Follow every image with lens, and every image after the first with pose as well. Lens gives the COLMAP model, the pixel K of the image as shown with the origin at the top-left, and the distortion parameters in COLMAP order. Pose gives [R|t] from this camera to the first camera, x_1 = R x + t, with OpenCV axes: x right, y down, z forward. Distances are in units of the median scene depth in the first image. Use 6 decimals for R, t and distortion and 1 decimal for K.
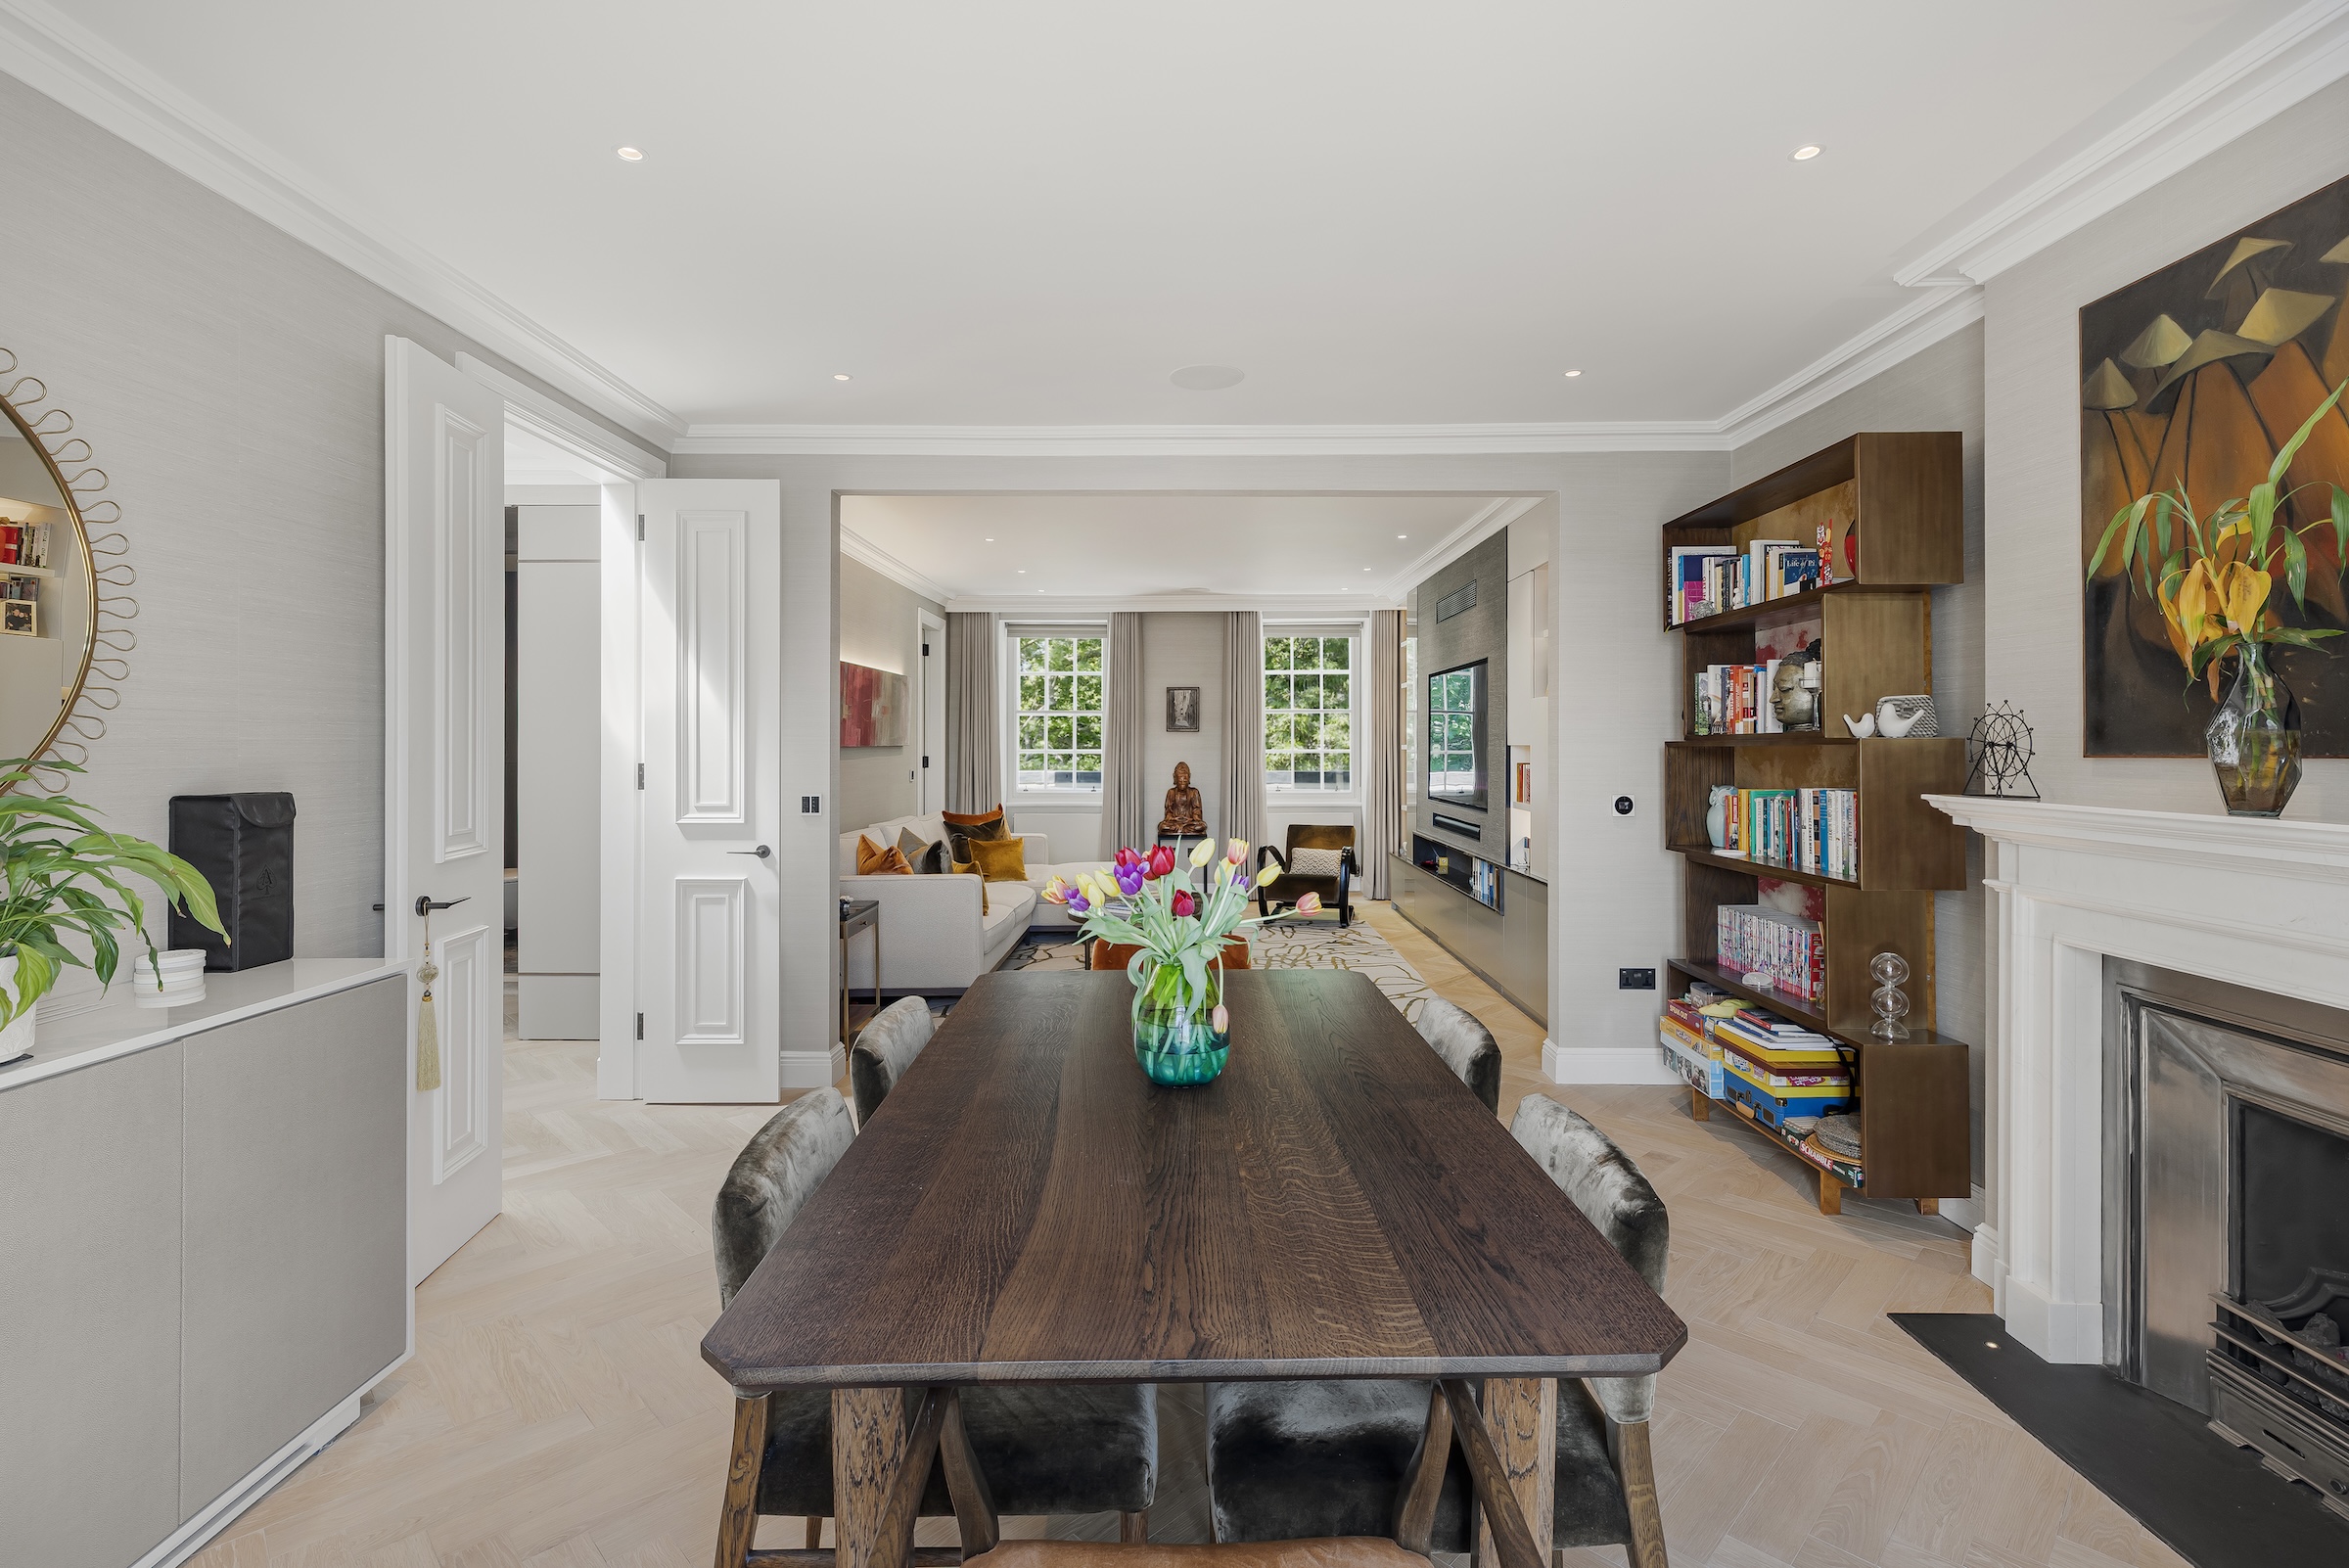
lens RADIAL K [[1091.0, 0, 1174.4], [0, 1091.0, 746.6], [0, 0, 1]] dist [0.002507, 0.000186]
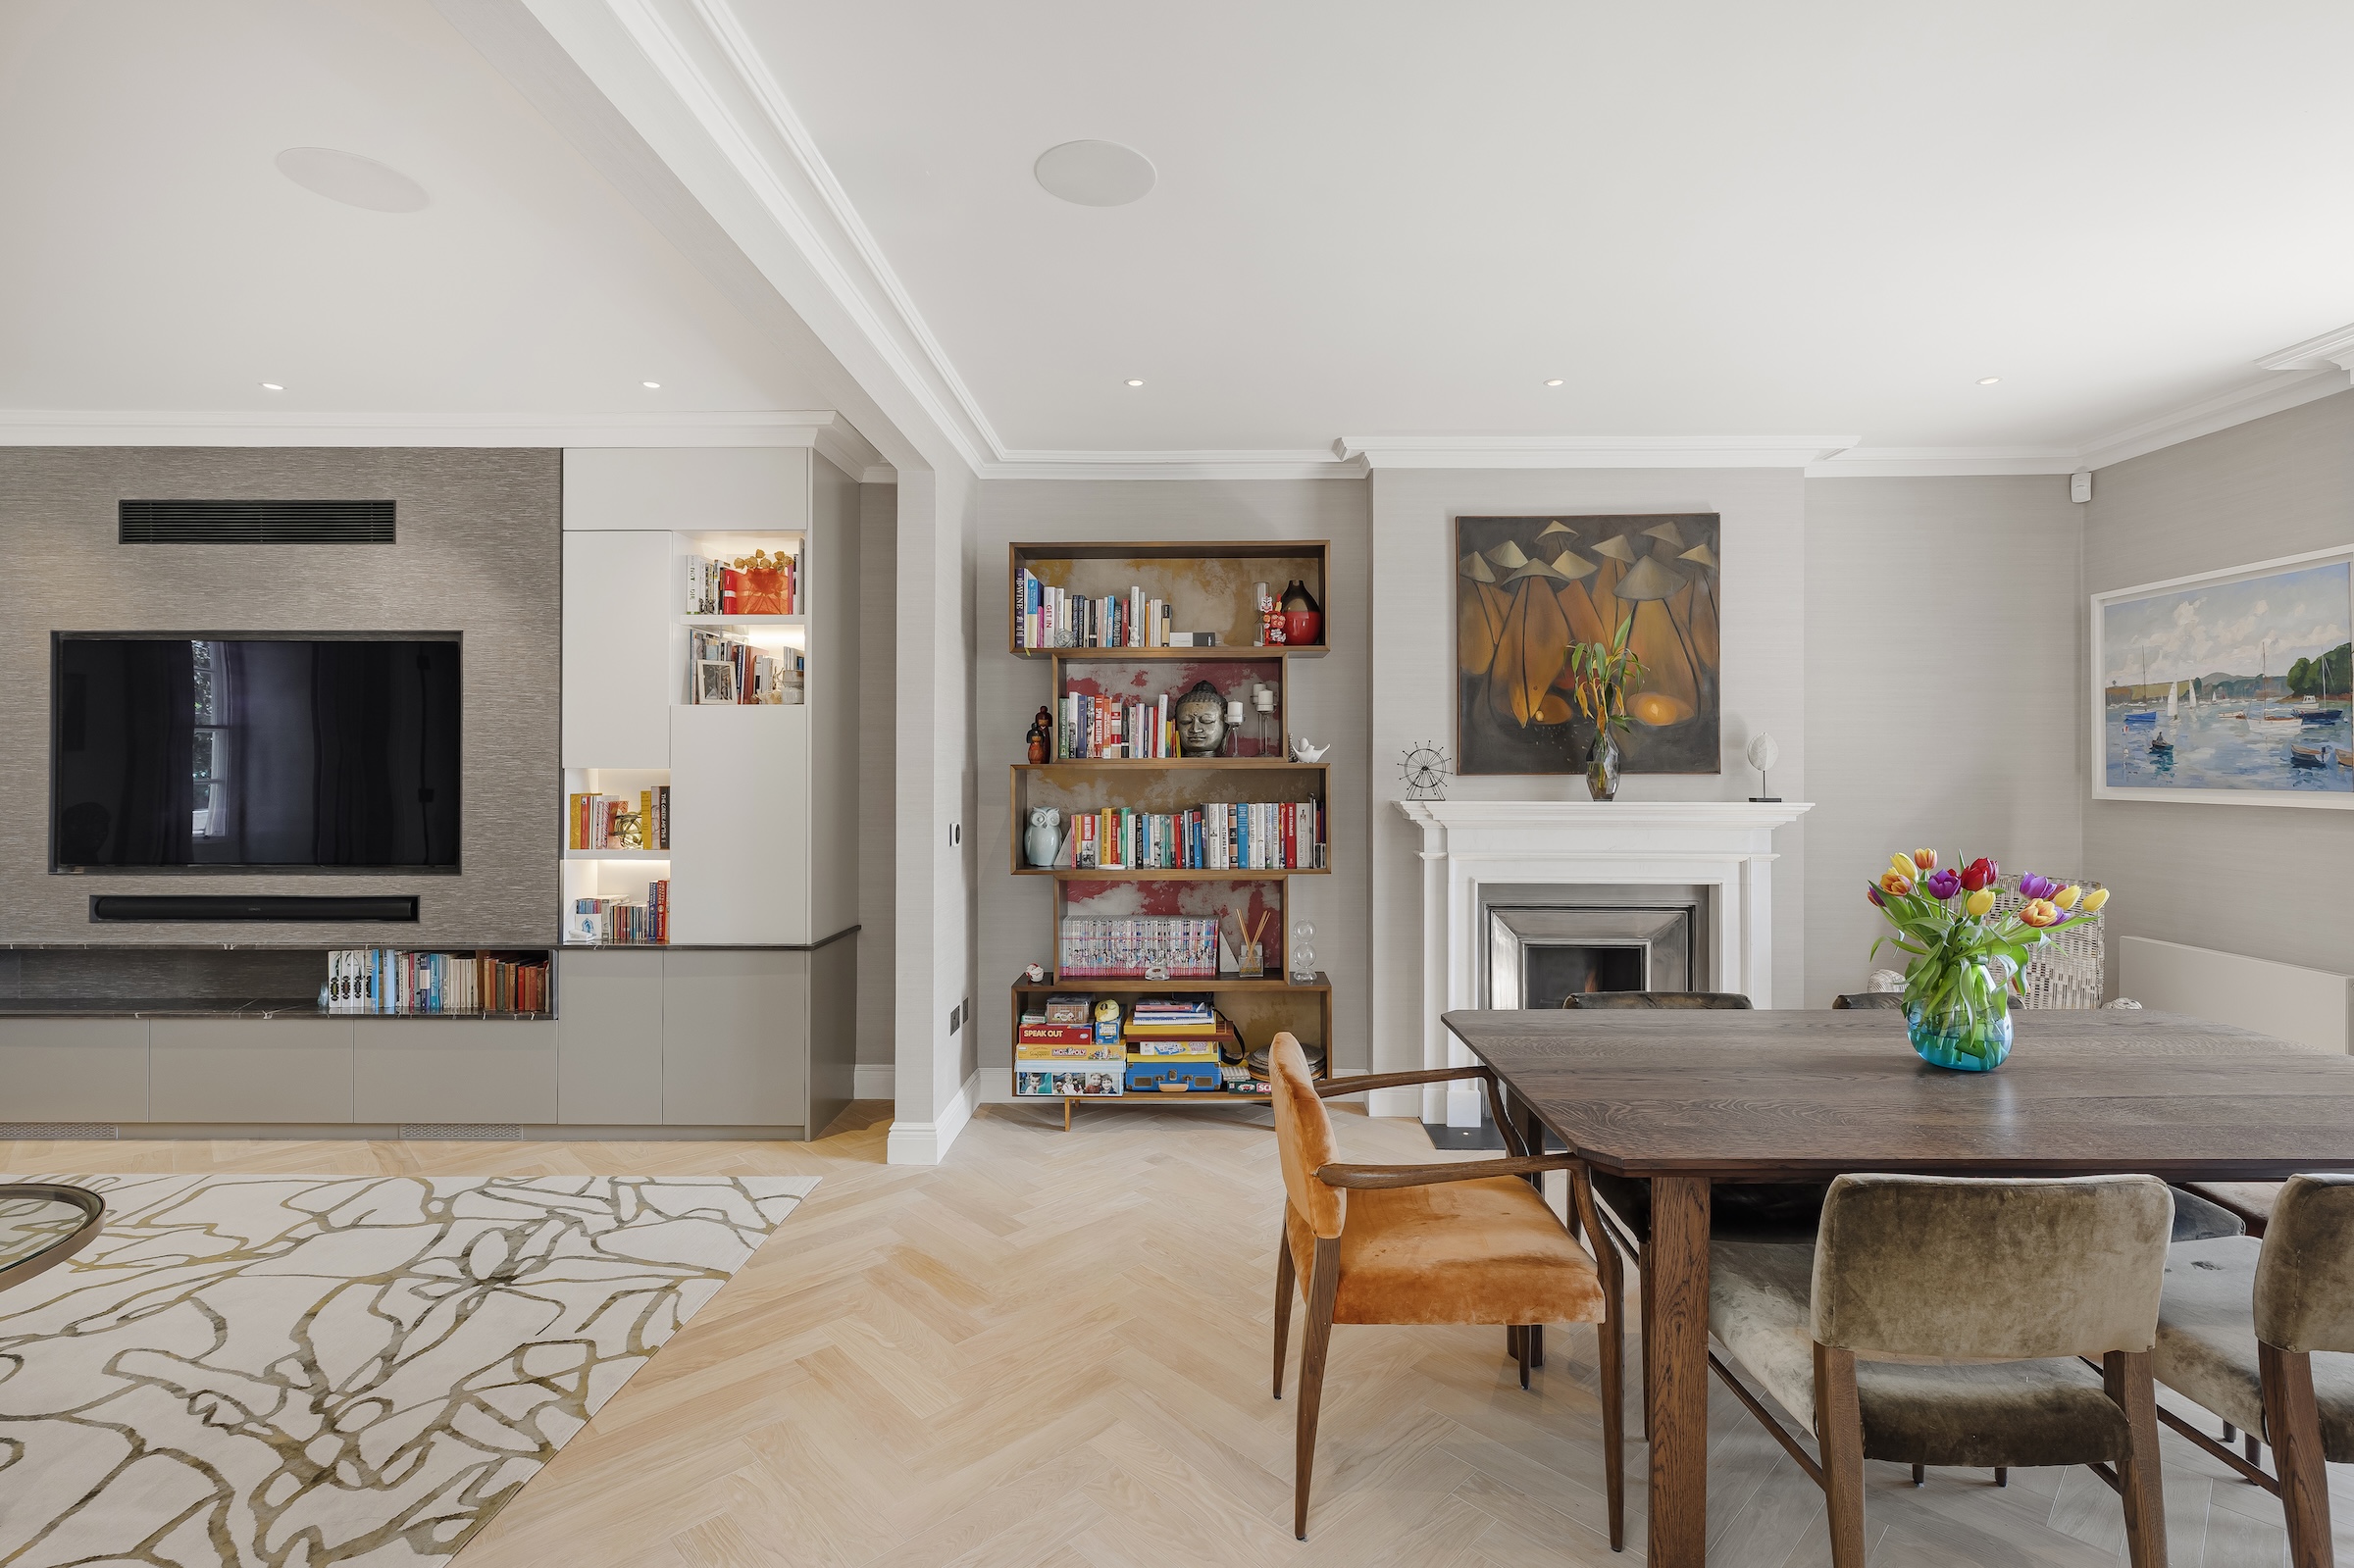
lens RADIAL K [[1078.5, 0, 1225.7], [0, 1078.5, 760.3], [0, 0, 1]] dist [0.003922, -0.000087]
pose [[-0.001842, 0.006571, 0.999977, -0.256880], [0.001768, 0.999977, -0.006568, -0.000984], [-0.999997, 0.001756, -0.001854, 0.399806]]
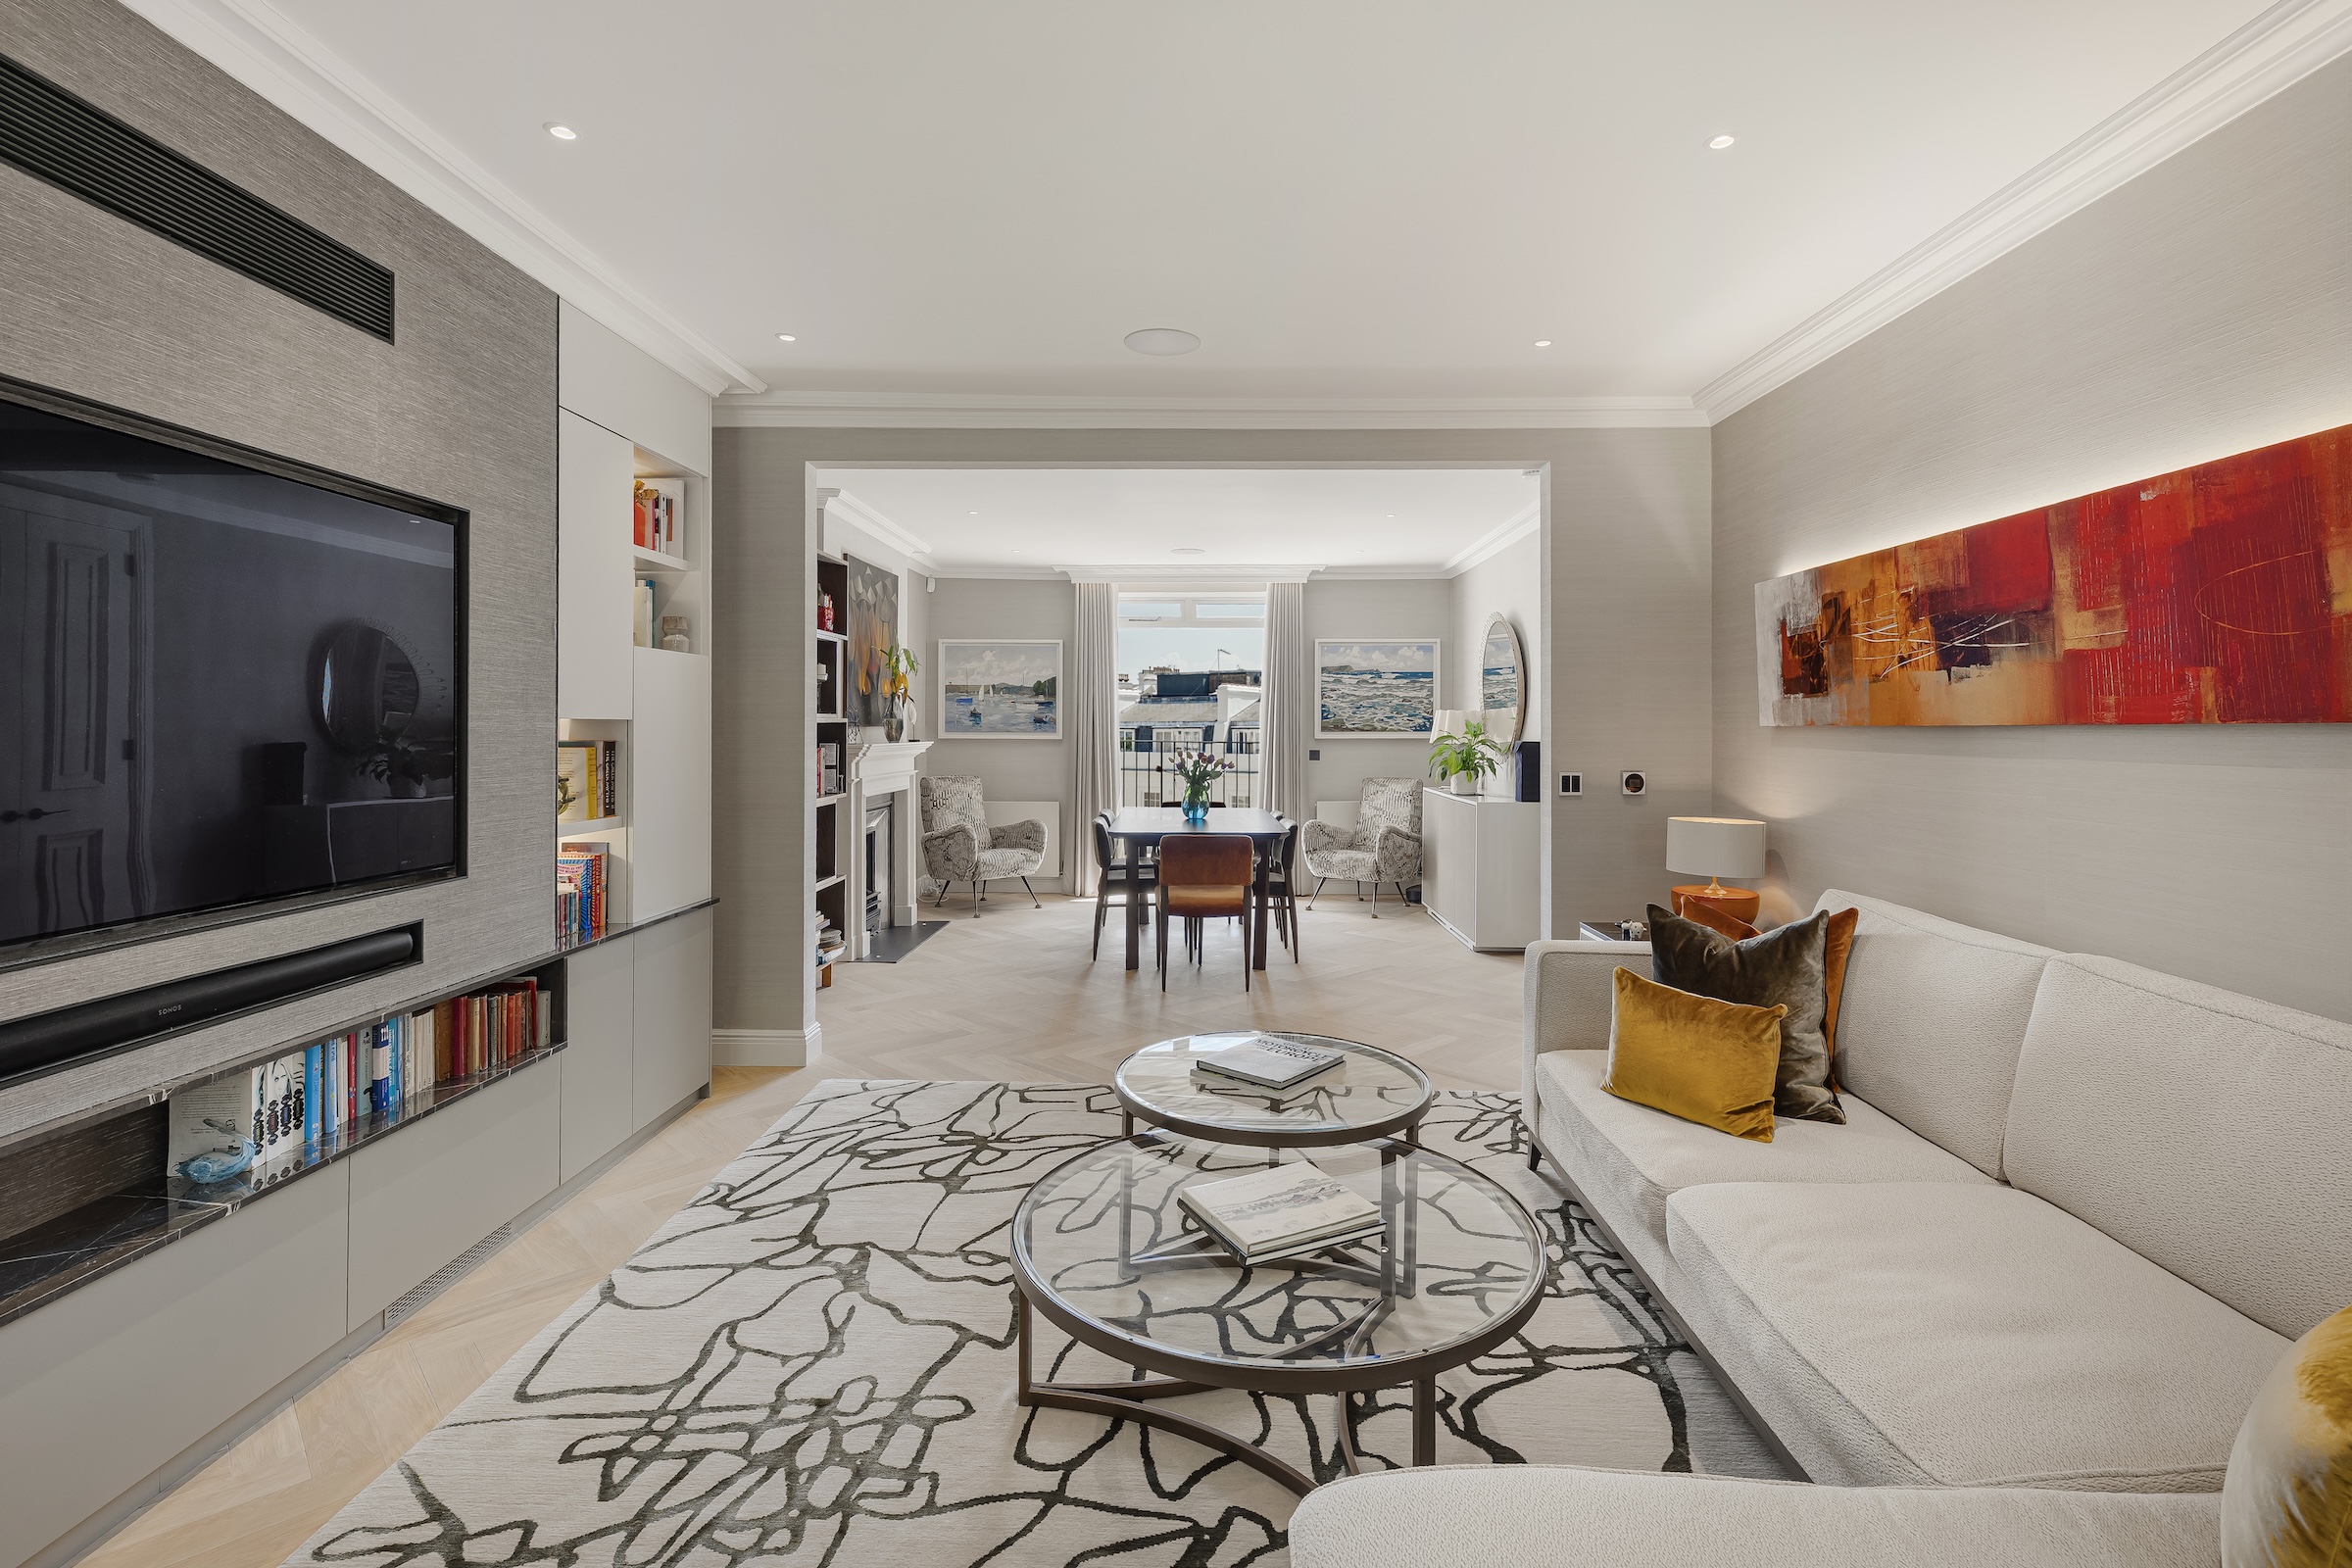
lens RADIAL K [[1088.0, 0, 1184.8], [0, 1088.0, 719.7], [0, 0, 1]] dist [0.001440, 0.000242]
pose [[-0.999932, -0.001733, 0.011530, 0.000146], [-0.001781, 0.999990, -0.004136, 0.000344], [-0.011523, -0.004157, -0.999925, 1.038929]]
